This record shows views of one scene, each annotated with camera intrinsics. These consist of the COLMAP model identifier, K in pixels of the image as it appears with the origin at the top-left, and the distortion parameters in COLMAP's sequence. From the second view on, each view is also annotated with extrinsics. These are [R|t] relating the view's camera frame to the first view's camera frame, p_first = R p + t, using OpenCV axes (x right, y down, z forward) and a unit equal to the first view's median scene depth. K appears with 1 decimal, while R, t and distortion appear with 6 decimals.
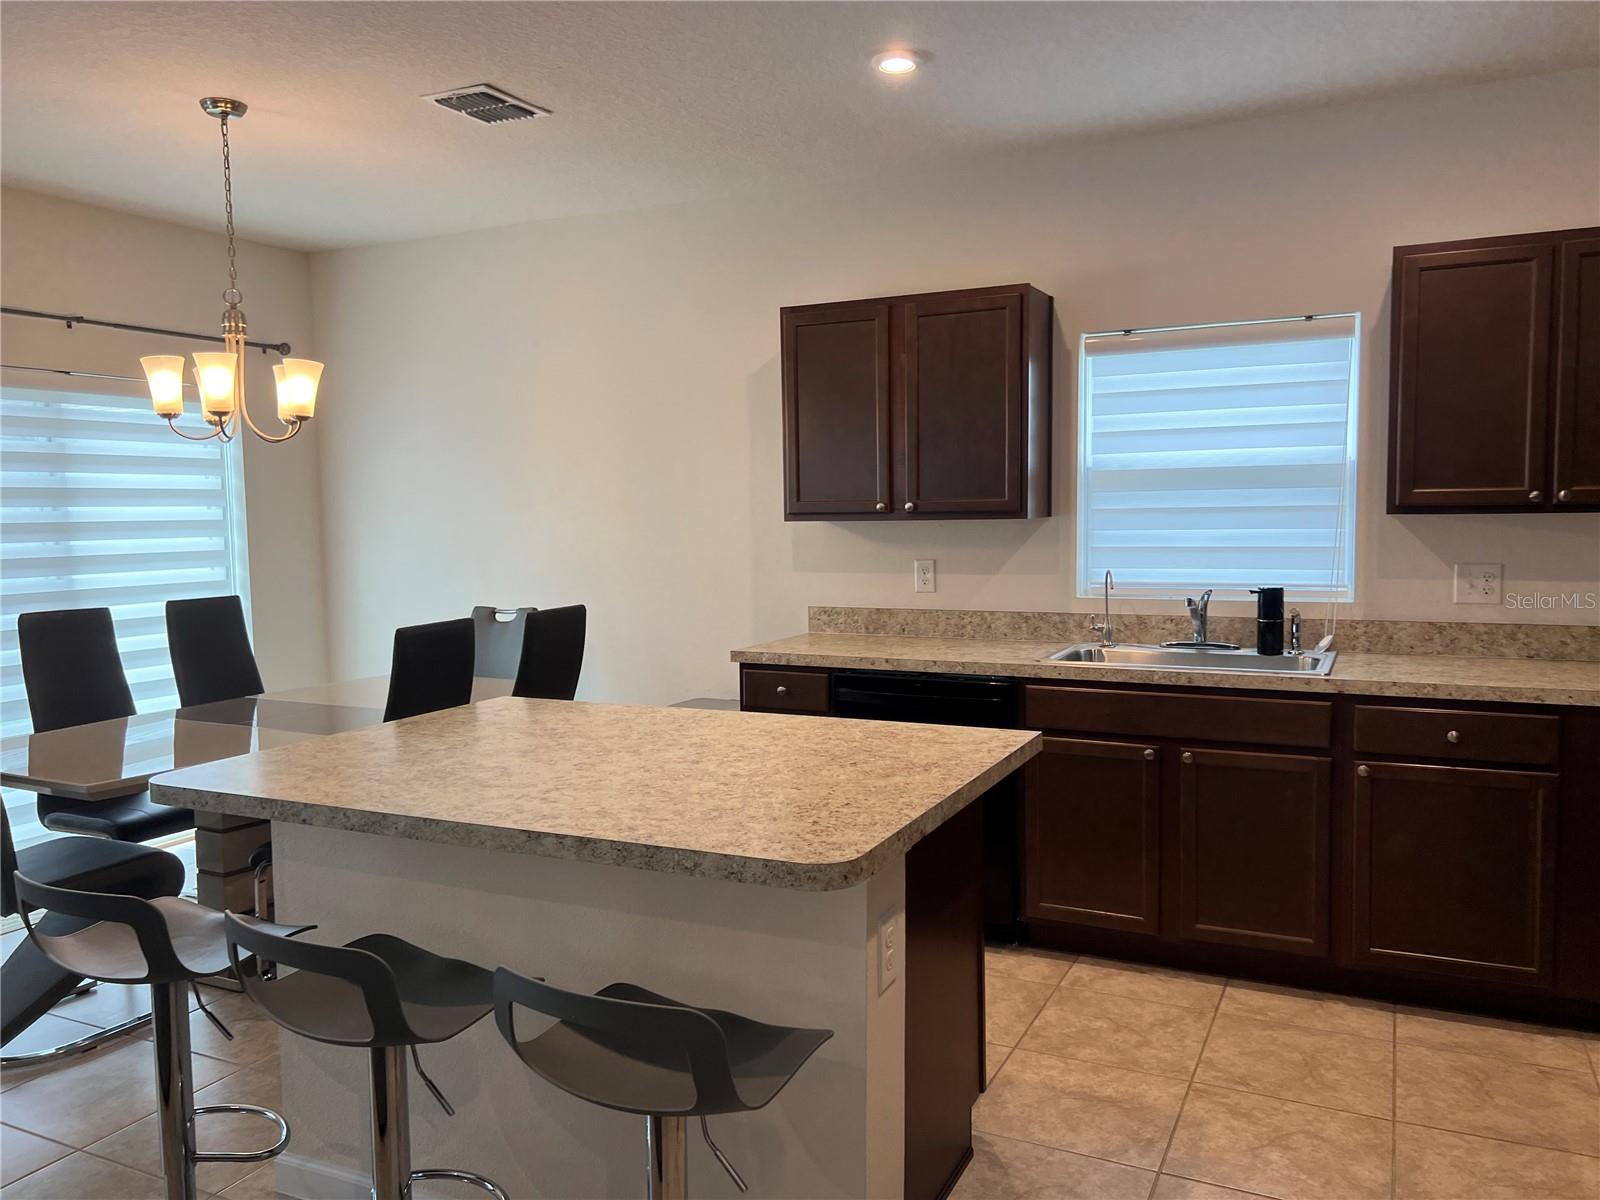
lens RADIAL K [[1216.8, 0, 806.9], [0, 1216.8, 603.9], [0, 0, 1]] dist [0.073675, -0.079924]
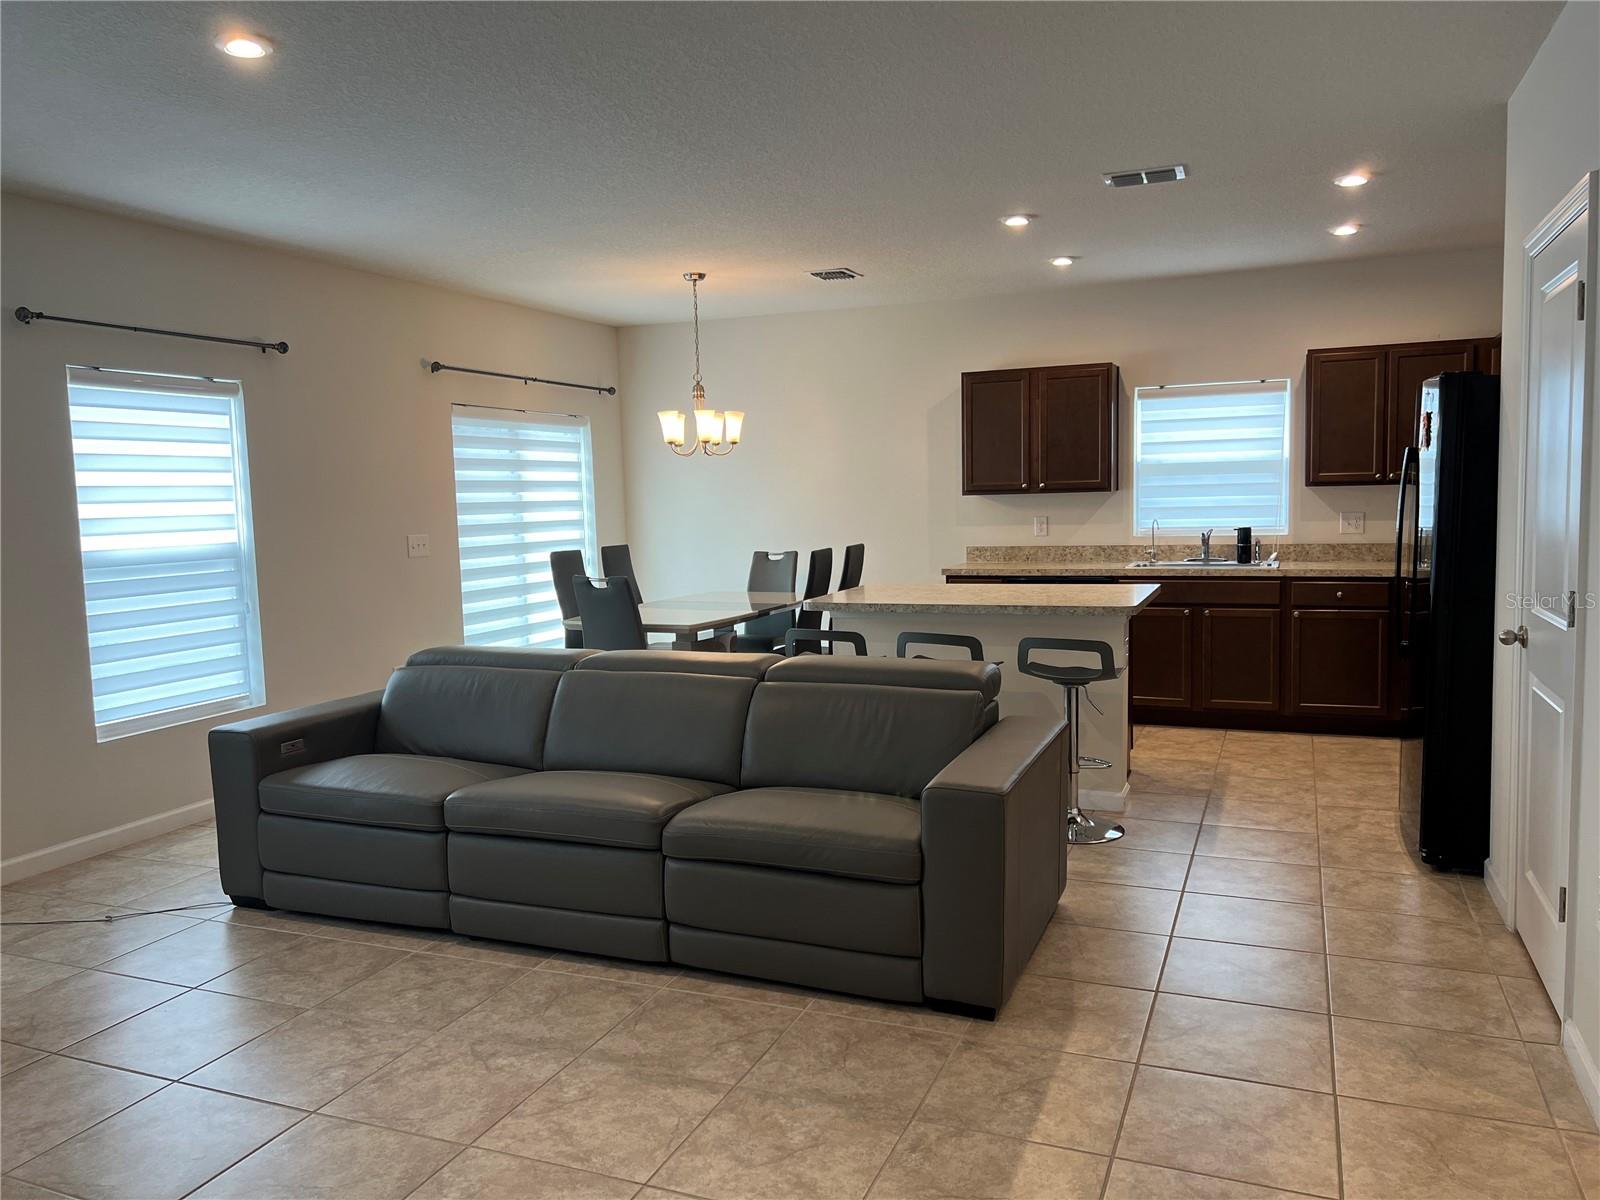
lens RADIAL K [[1205.5, 0, 800.0], [0, 1205.5, 600.0], [0, 0, 1]] dist [0.072795, -0.084800]
pose [[0.998109, -0.015878, 0.059388, -0.394709], [0.015297, 0.999831, 0.010226, 0.066328], [-0.059540, -0.009298, 0.998183, -0.777285]]
